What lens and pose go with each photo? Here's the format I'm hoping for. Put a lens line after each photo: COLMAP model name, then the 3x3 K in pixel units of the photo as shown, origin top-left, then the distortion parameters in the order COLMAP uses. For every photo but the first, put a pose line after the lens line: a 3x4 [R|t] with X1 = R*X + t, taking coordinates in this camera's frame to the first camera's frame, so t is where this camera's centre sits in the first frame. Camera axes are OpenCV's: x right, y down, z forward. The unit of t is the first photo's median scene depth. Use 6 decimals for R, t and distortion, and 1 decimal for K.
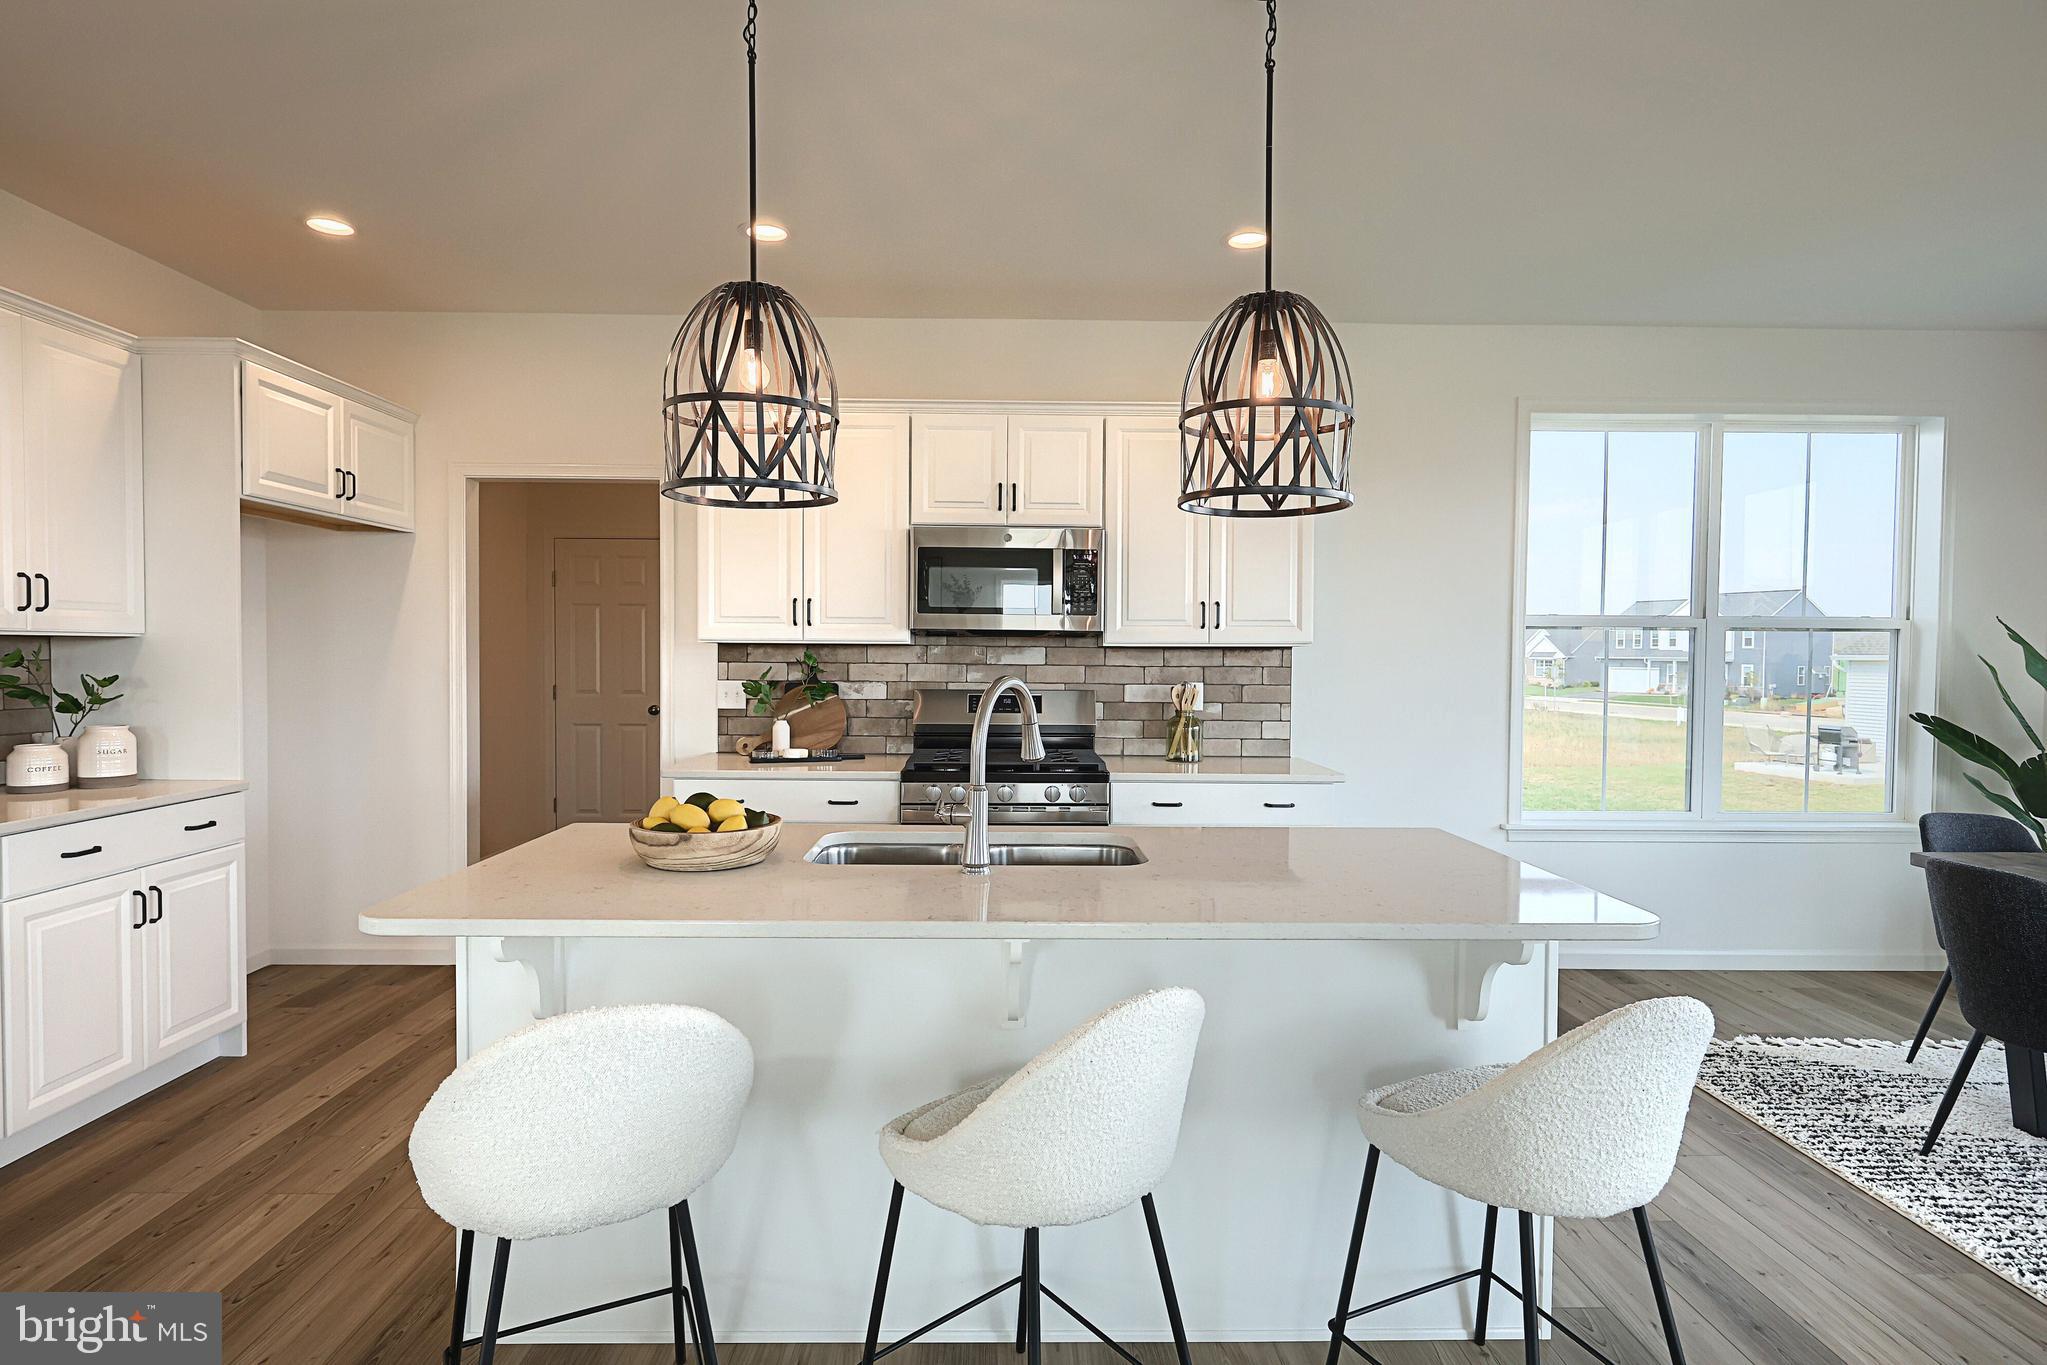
lens RADIAL K [[1073.4, 0, 1019.5], [0, 1073.4, 676.8], [0, 0, 1]] dist [0.006065, 0.000940]
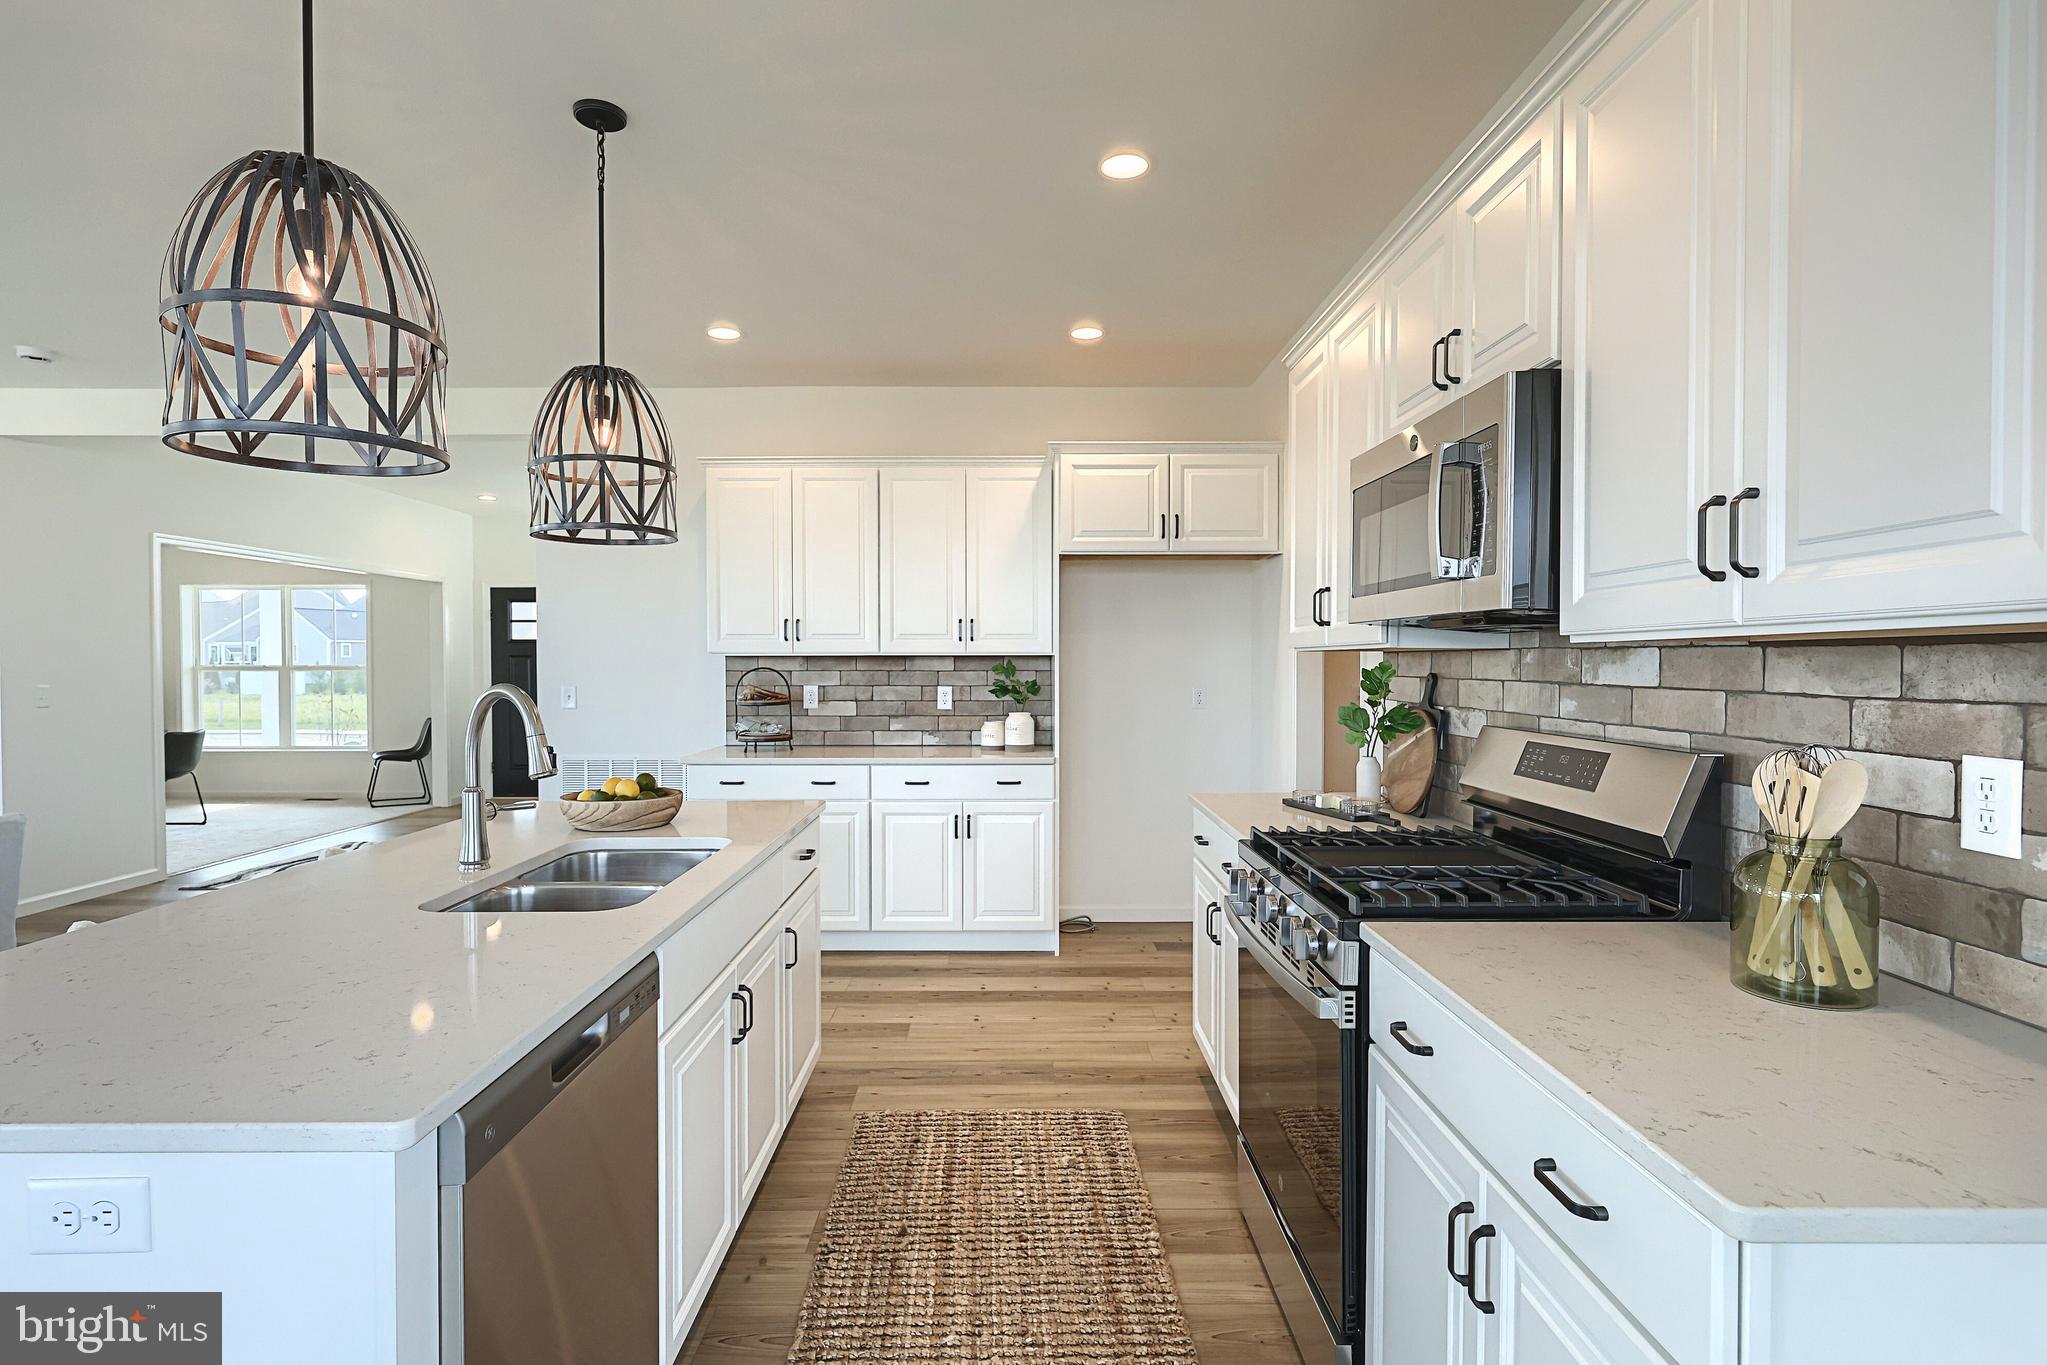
lens RADIAL K [[1016.7, 0, 1019.7], [0, 1016.7, 681.5], [0, 0, 1]] dist [-0.000274, 0.000051]
pose [[-0.025187, 0.012016, -0.999611, 0.587946], [-0.022307, 0.999672, 0.012579, -0.017212], [0.999434, 0.022615, -0.024911, 0.977177]]
